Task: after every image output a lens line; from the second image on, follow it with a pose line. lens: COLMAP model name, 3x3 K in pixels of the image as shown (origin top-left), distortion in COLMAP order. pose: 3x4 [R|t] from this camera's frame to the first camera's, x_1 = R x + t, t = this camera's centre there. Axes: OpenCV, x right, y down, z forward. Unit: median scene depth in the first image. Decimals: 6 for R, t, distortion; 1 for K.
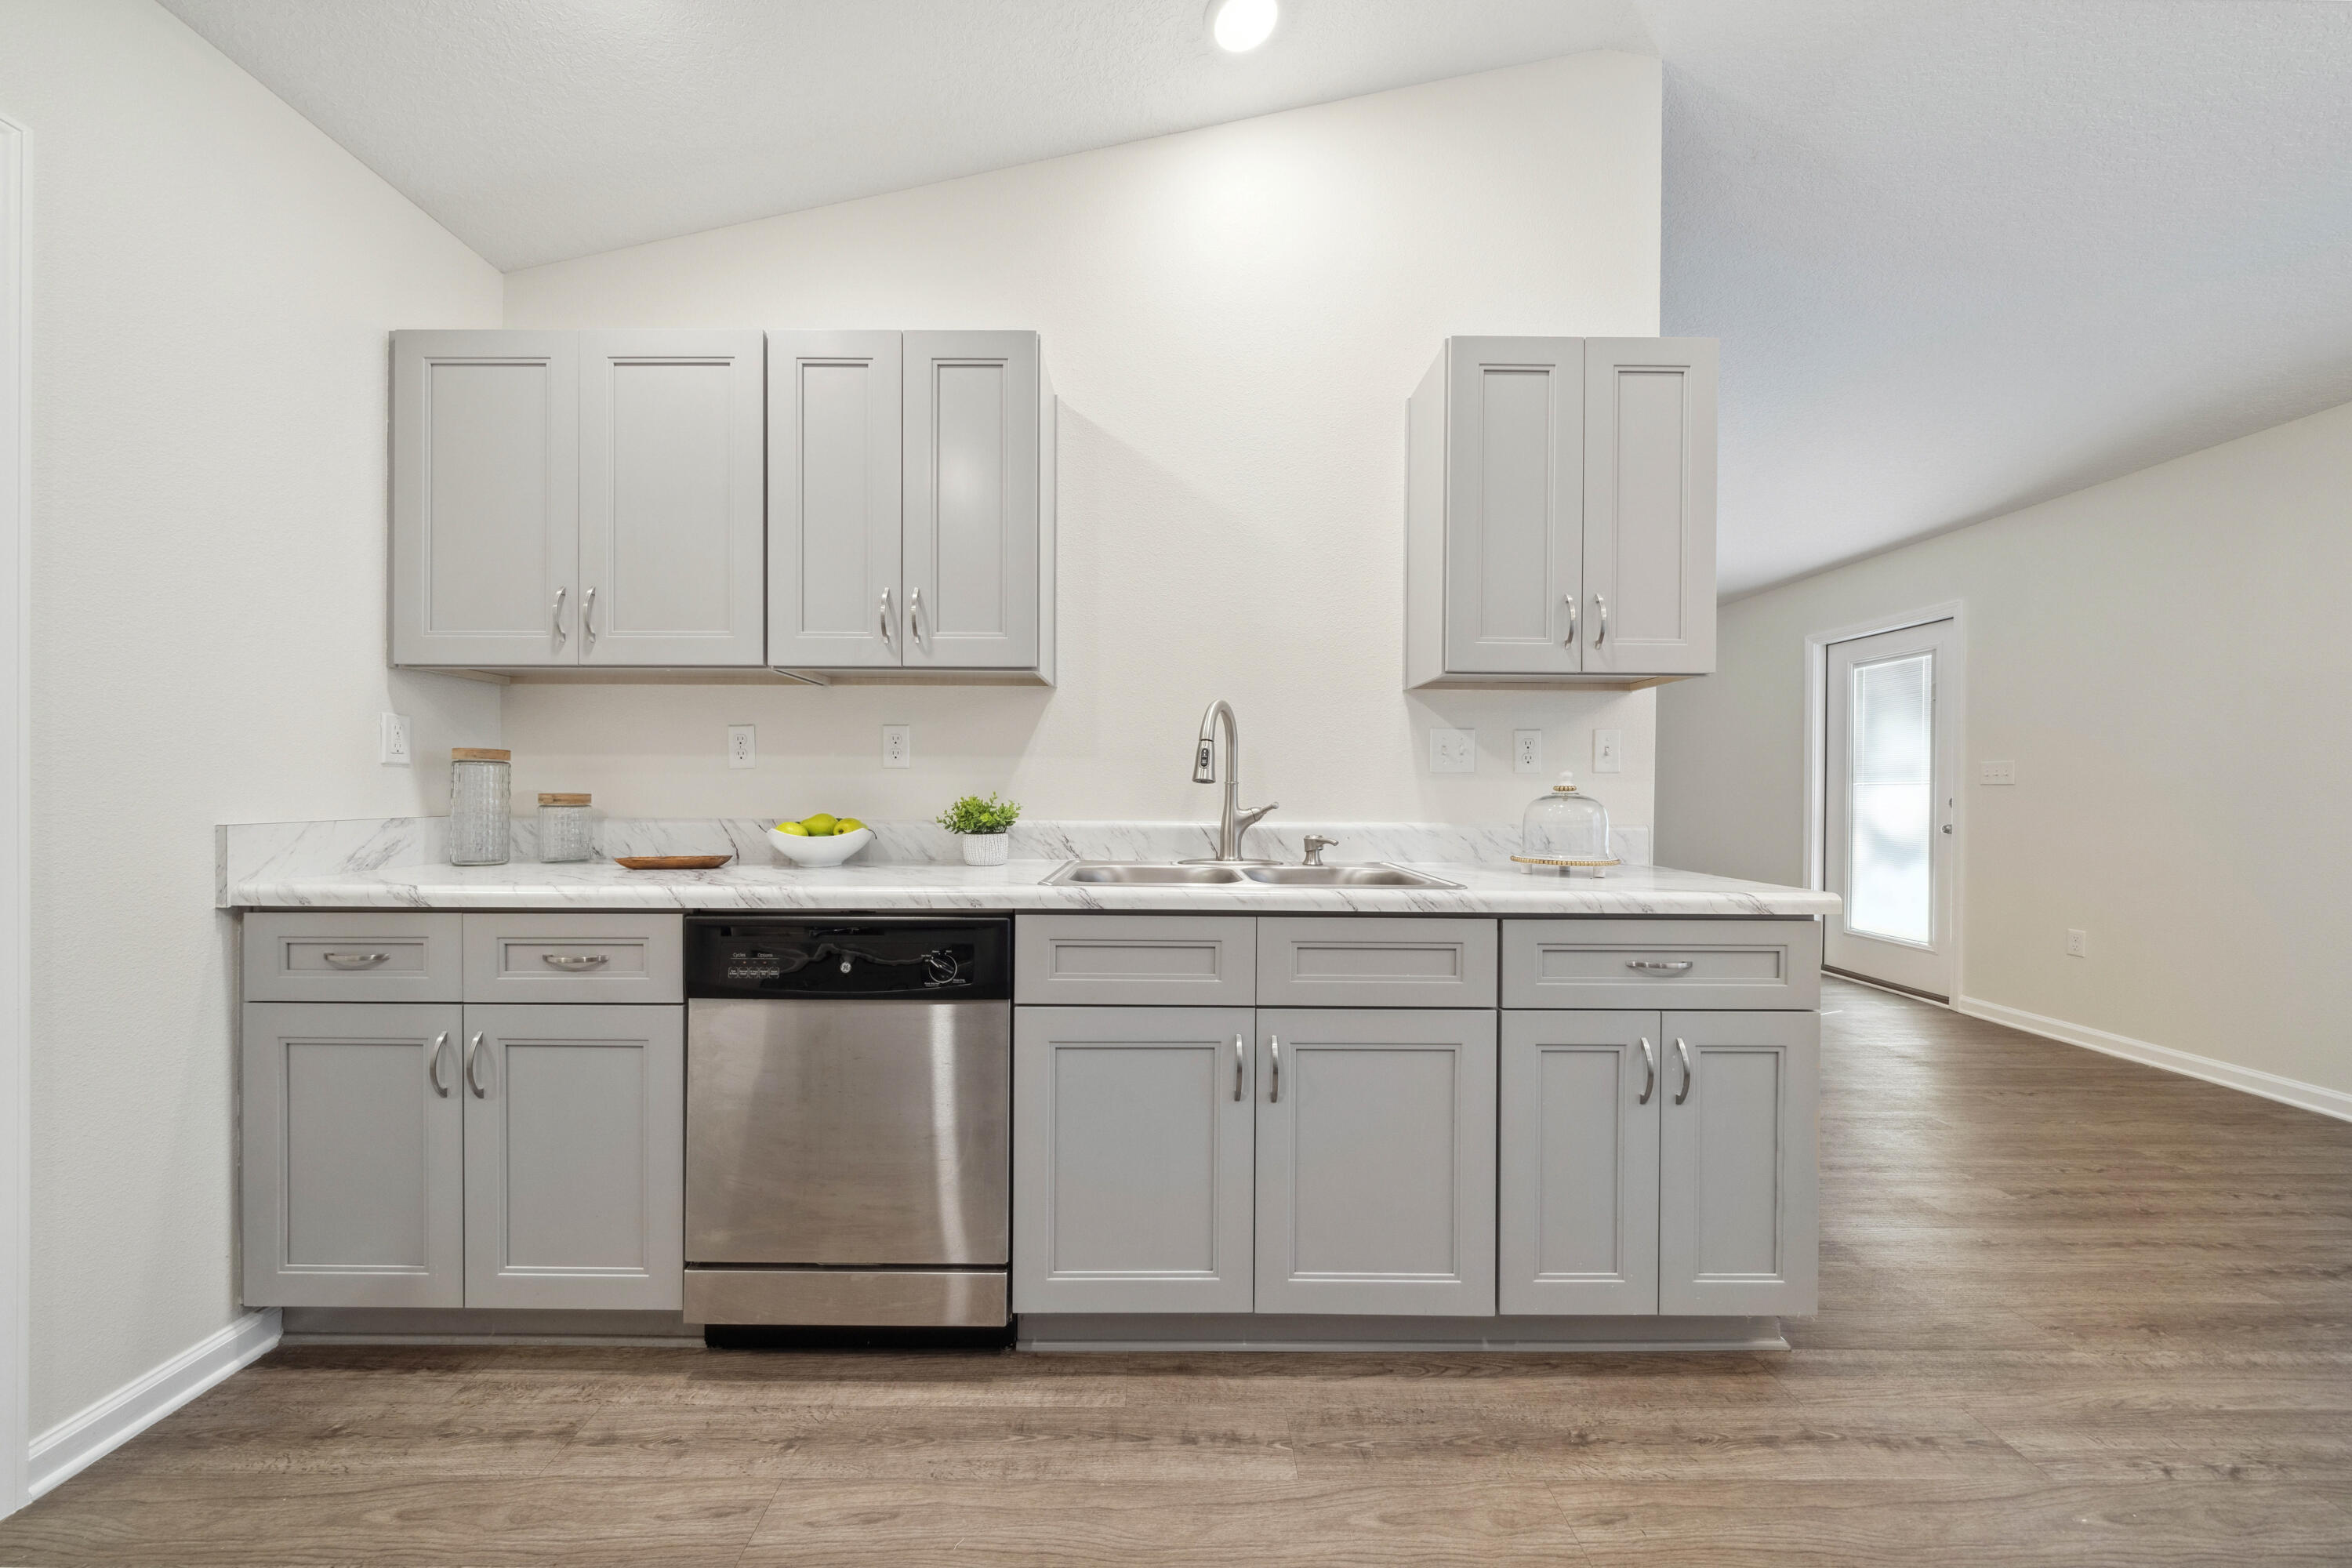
lens RADIAL K [[812.0, 0, 1169.5], [0, 812.0, 796.5], [0, 0, 1]] dist [-0.001636, -0.000408]
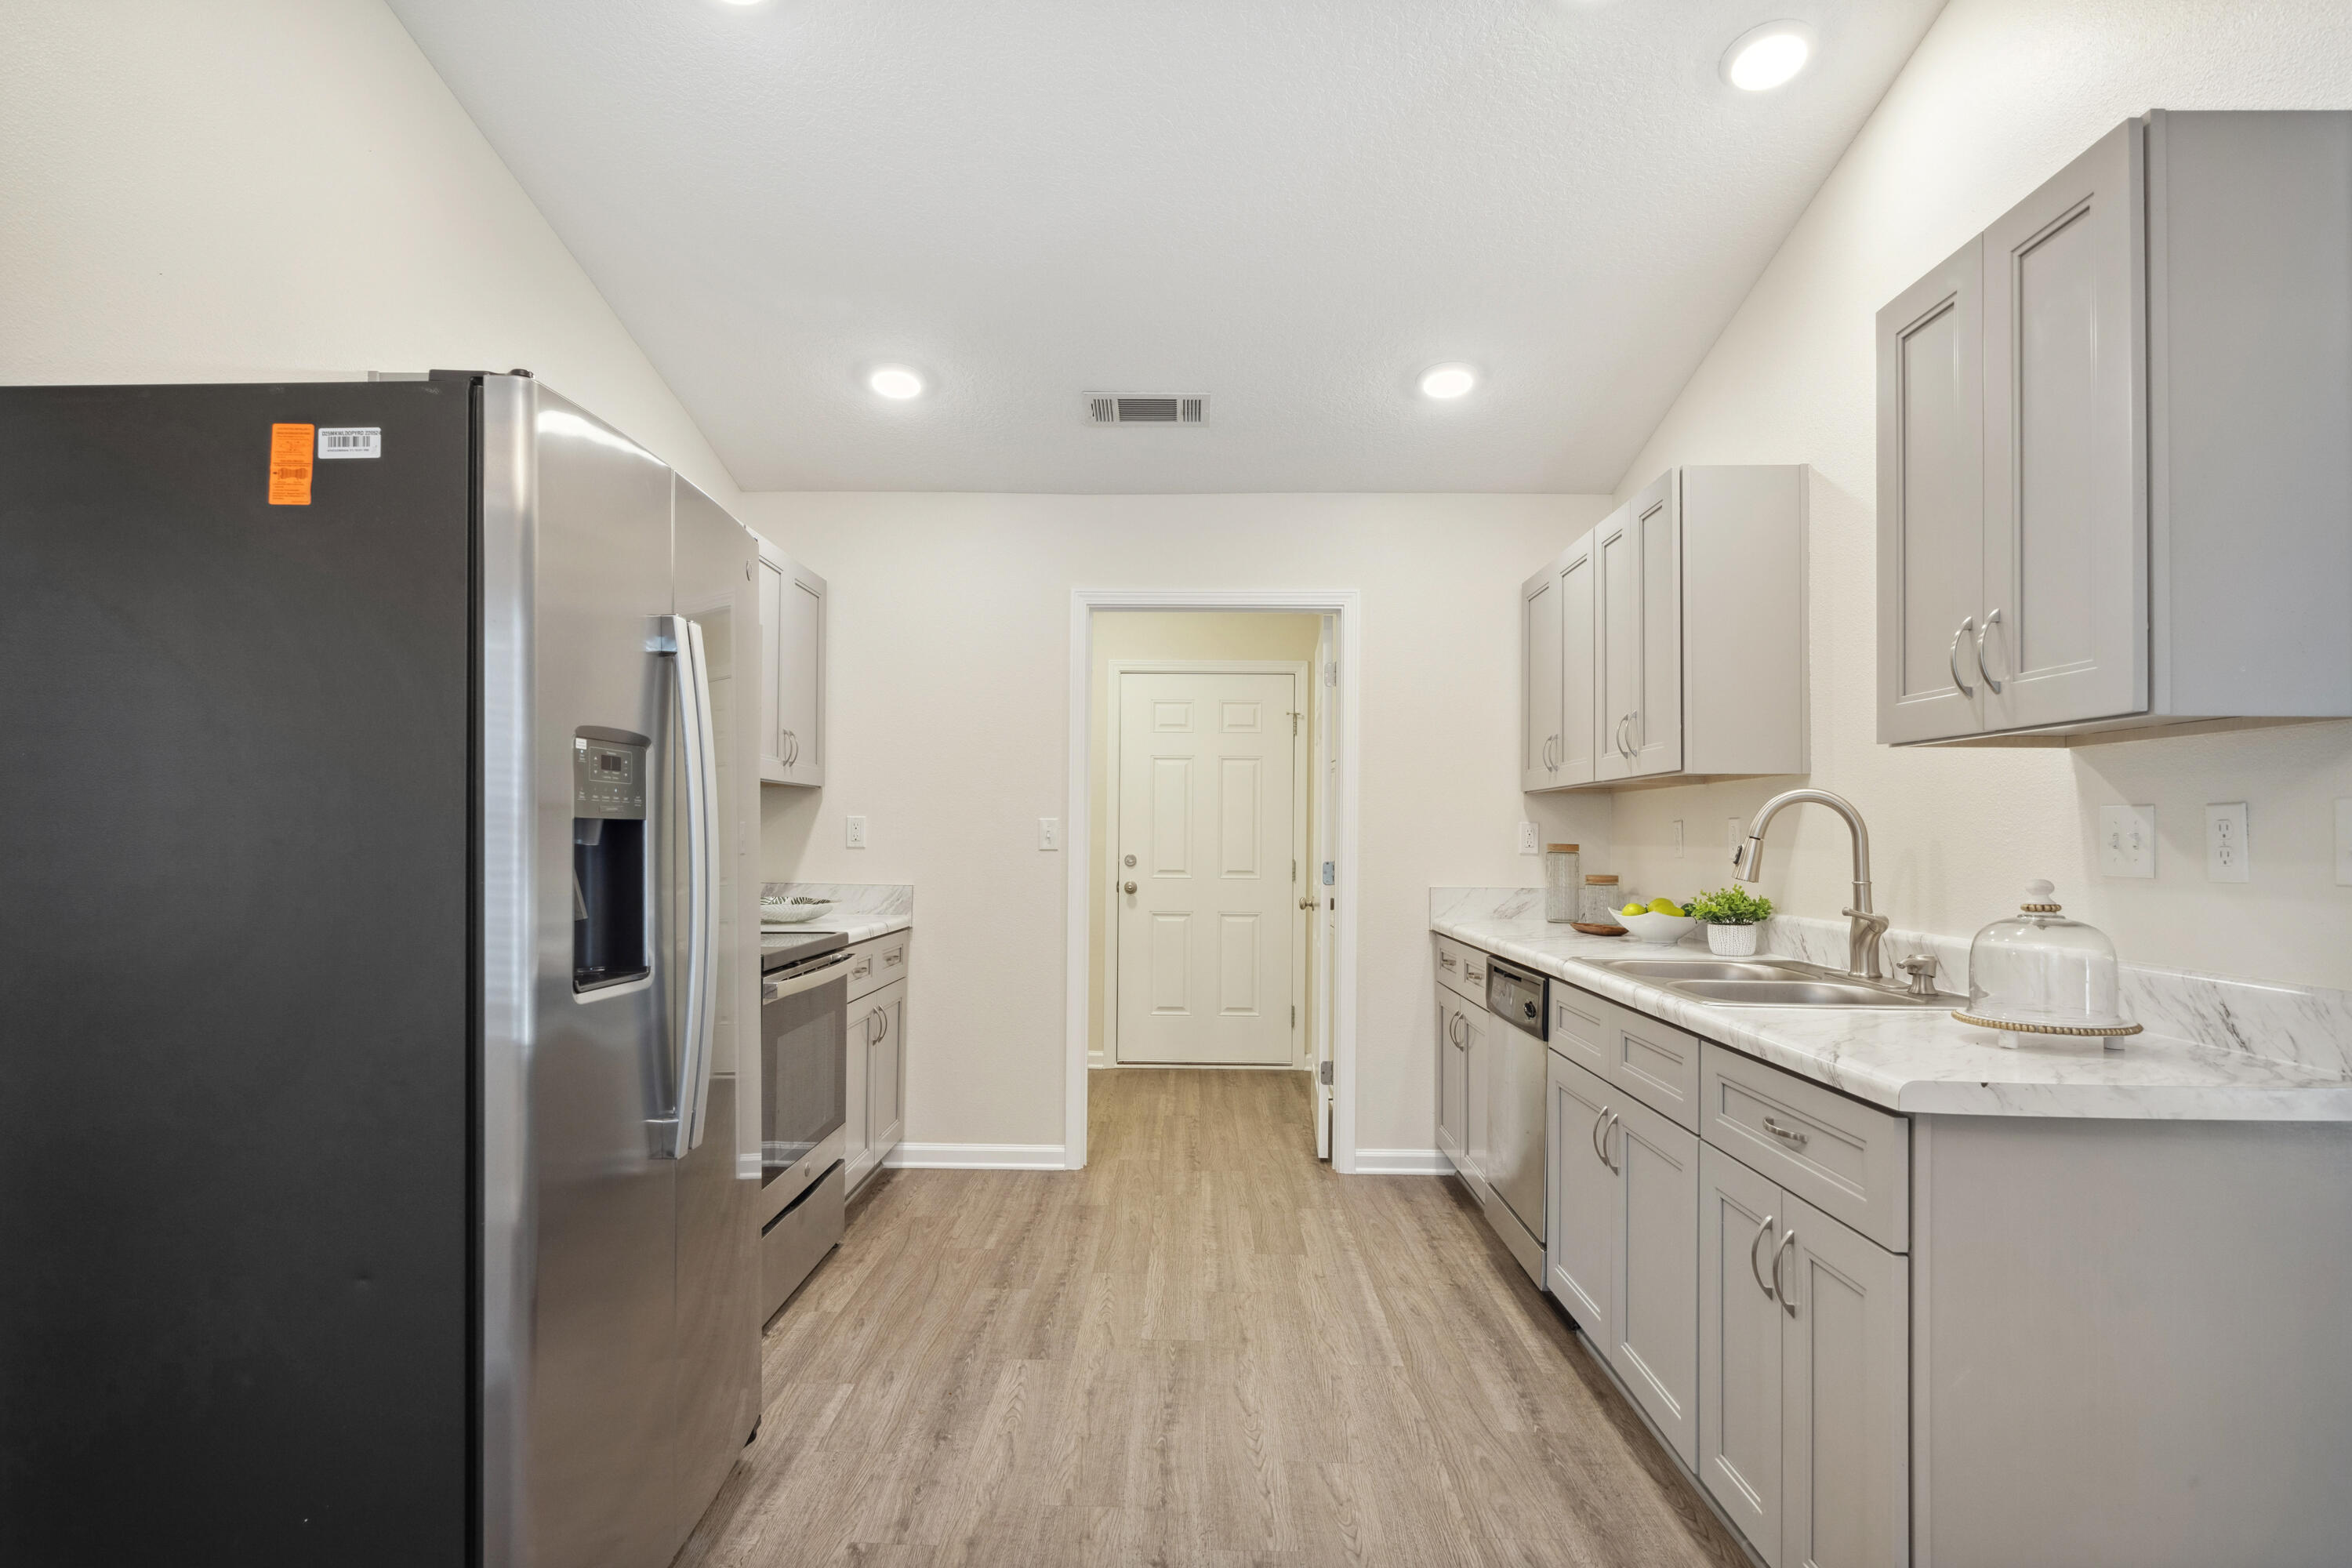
lens RADIAL K [[1216.7, 0, 1177.2], [0, 1216.7, 826.1], [0, 0, 1]] dist [-0.000178, 0.000009]
pose [[-0.006734, -0.014648, -0.999870, 1.749285], [-0.014631, 0.999787, -0.014548, -0.061160], [0.999870, 0.014531, -0.006947, 0.404786]]
